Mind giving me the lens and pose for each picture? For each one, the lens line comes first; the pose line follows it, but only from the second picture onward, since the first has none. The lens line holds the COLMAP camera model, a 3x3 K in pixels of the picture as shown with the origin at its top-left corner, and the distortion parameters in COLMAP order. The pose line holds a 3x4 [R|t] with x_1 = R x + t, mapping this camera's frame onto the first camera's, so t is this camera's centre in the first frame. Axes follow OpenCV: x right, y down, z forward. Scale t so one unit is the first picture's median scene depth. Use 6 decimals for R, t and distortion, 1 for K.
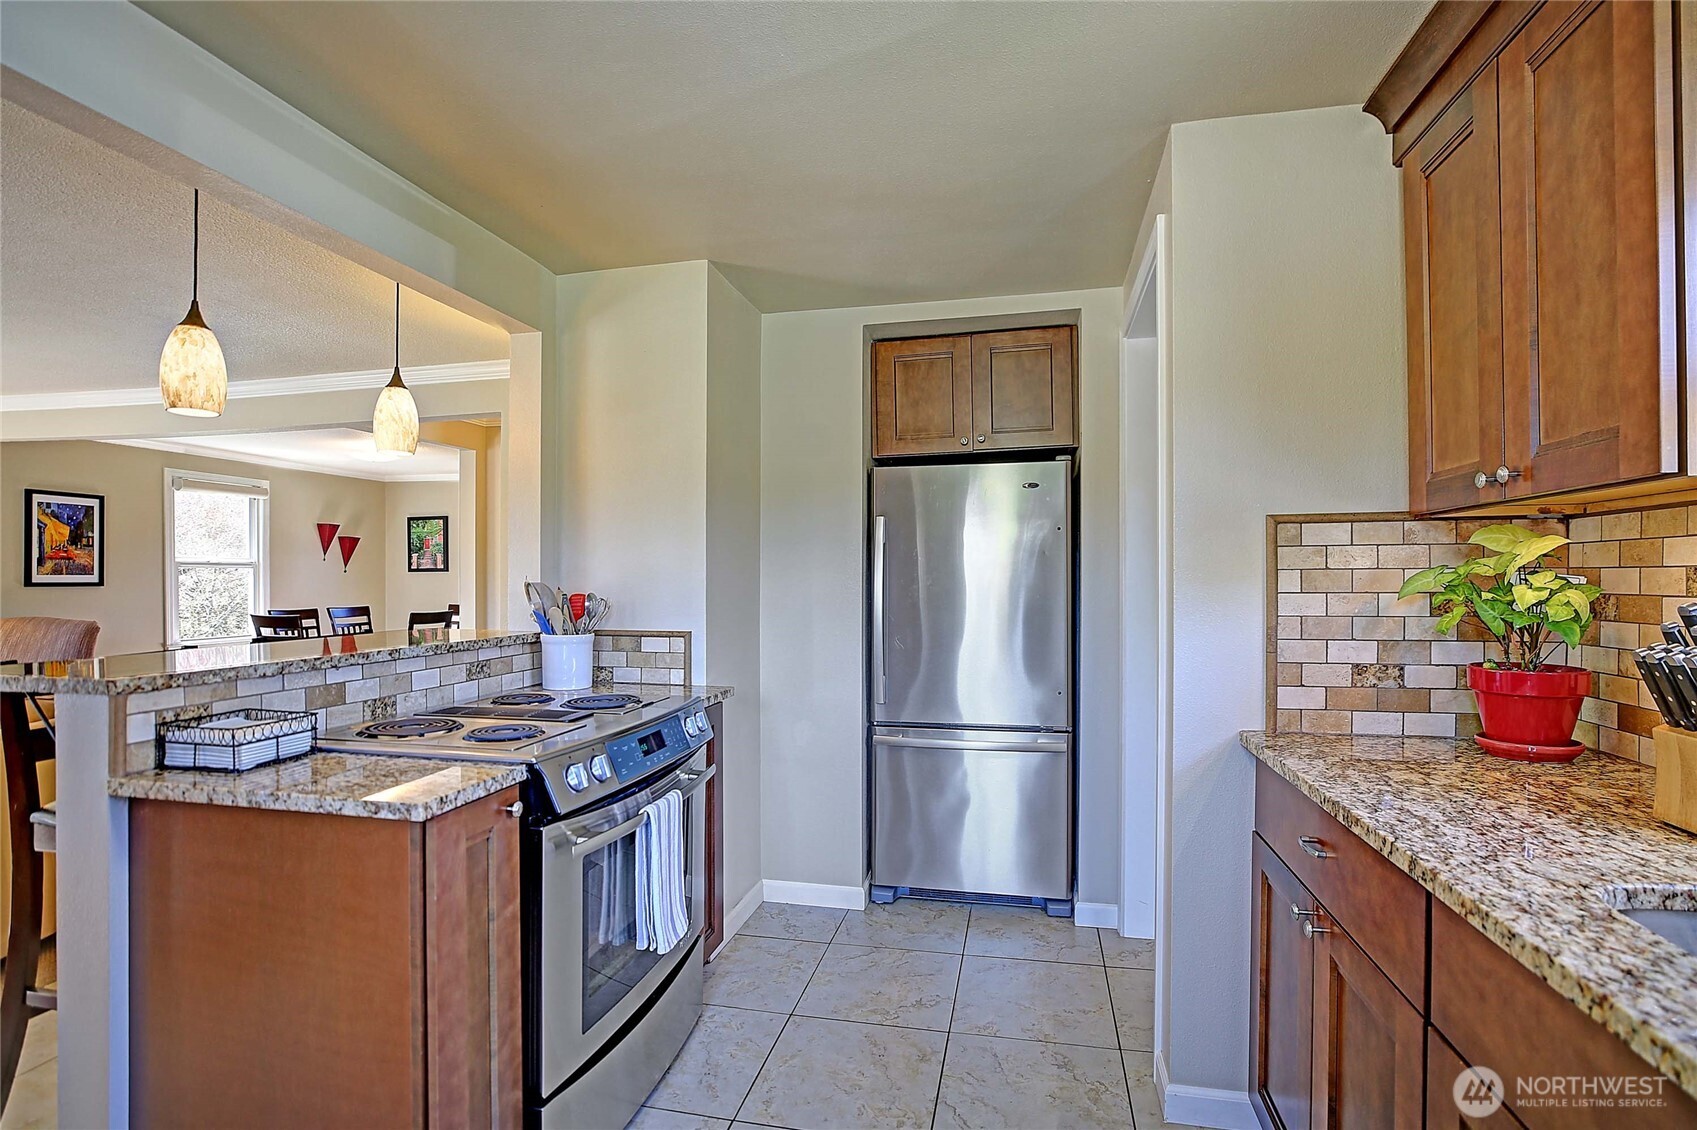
lens RADIAL K [[781.8, 0, 853.3], [0, 781.8, 578.1], [0, 0, 1]] dist [-0.027753, -0.000107]
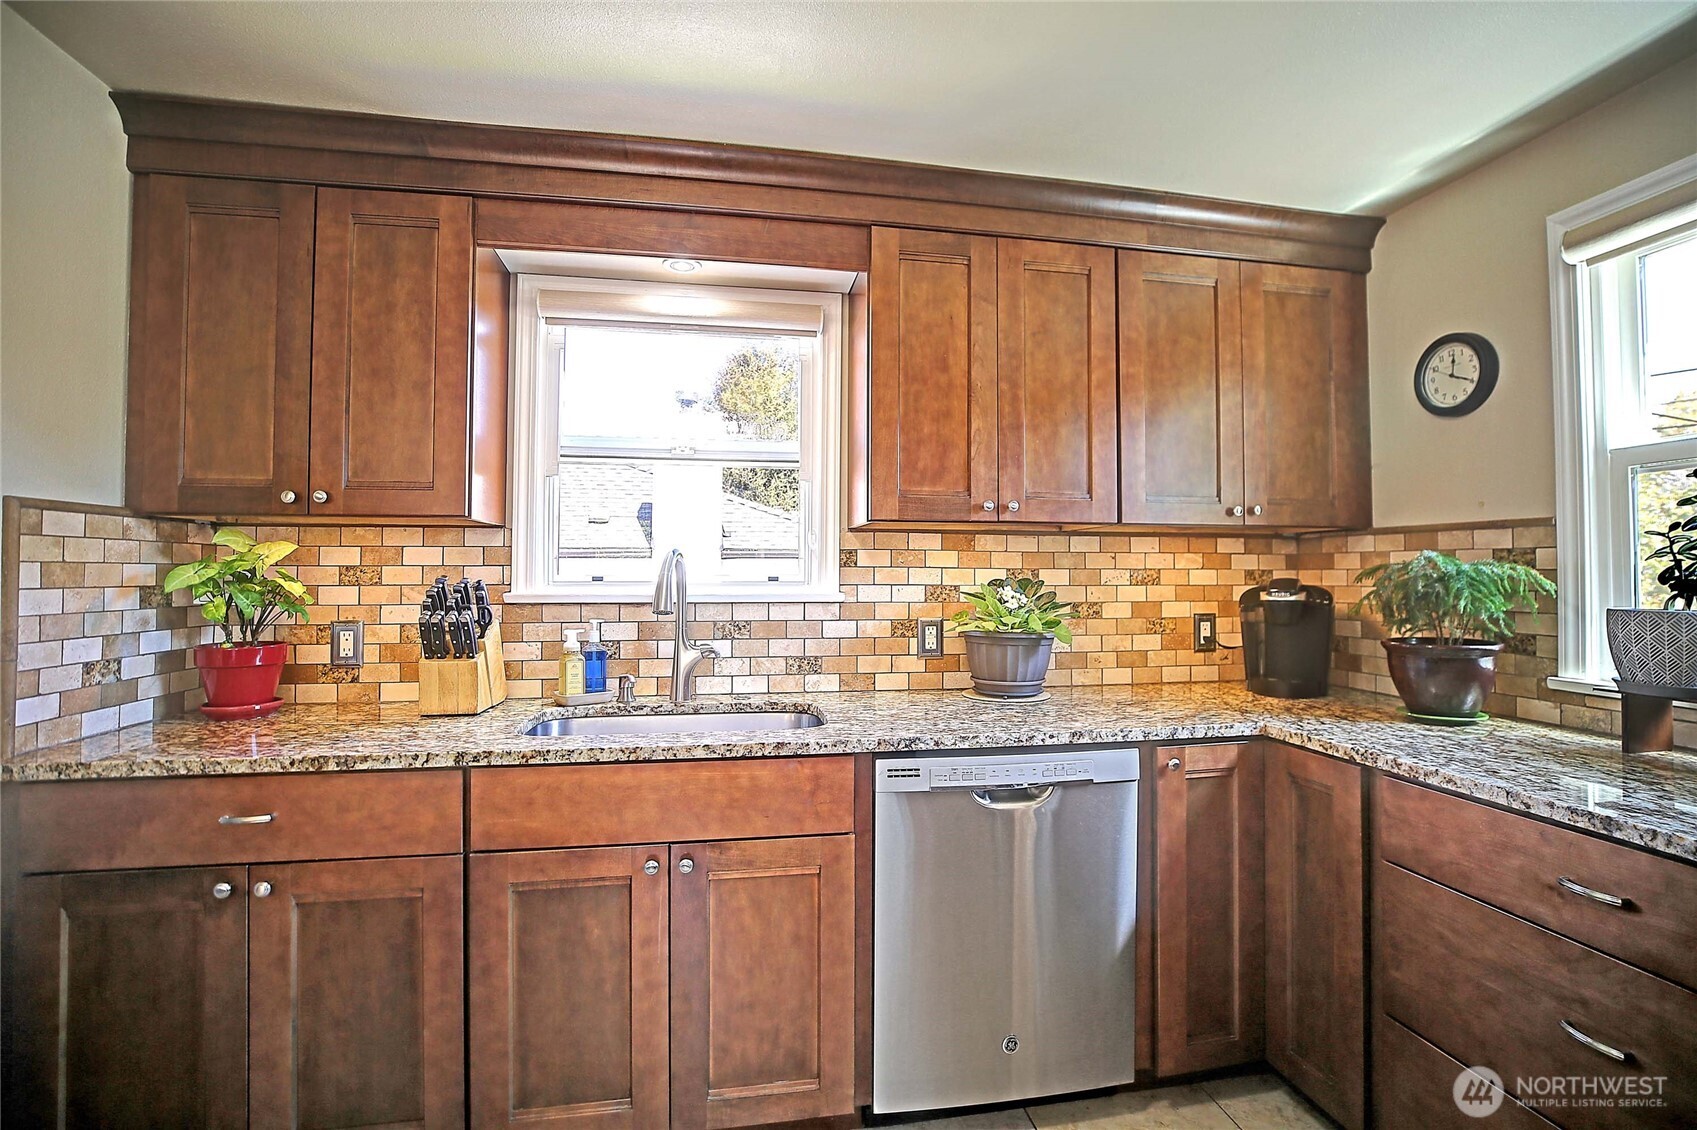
lens RADIAL K [[781.8, 0, 851.5], [0, 781.8, 562.1], [0, 0, 1]] dist [-0.027753, -0.000107]
pose [[-0.394505, 0.020115, 0.918674, -0.594272], [0.000040, 0.999761, -0.021873, 0.007649], [-0.918894, -0.008592, -0.394411, 0.511833]]
